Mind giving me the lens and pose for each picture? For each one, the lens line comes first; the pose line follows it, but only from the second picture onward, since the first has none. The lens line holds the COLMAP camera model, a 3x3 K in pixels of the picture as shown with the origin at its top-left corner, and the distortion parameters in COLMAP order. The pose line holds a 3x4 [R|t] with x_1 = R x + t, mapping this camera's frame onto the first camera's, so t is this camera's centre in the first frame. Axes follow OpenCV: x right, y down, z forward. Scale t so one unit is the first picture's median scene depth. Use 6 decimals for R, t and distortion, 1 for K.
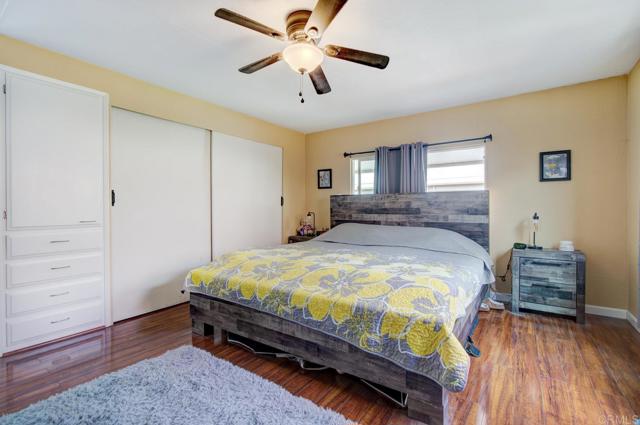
lens RADIAL K [[294.4, 0, 321.1], [0, 294.4, 209.7], [0, 0, 1]] dist [-0.013562, 0.000472]
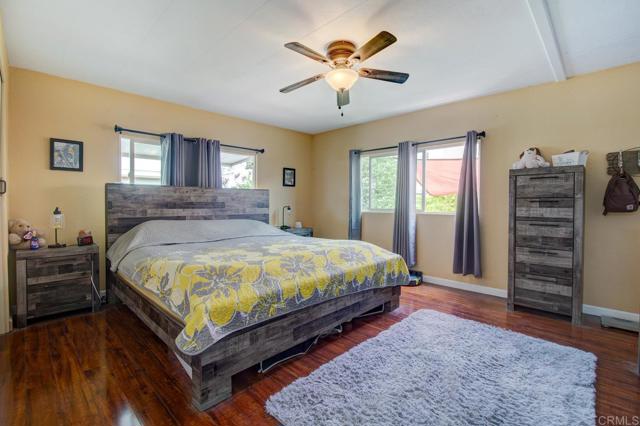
lens RADIAL K [[294.4, 0, 318.4], [0, 294.4, 207.8], [0, 0, 1]] dist [-0.013562, 0.000472]
pose [[0.160313, -0.013403, 0.986975, -0.671007], [-0.000359, 0.999907, 0.013636, -0.000022], [-0.987066, -0.002540, 0.160293, 0.466093]]
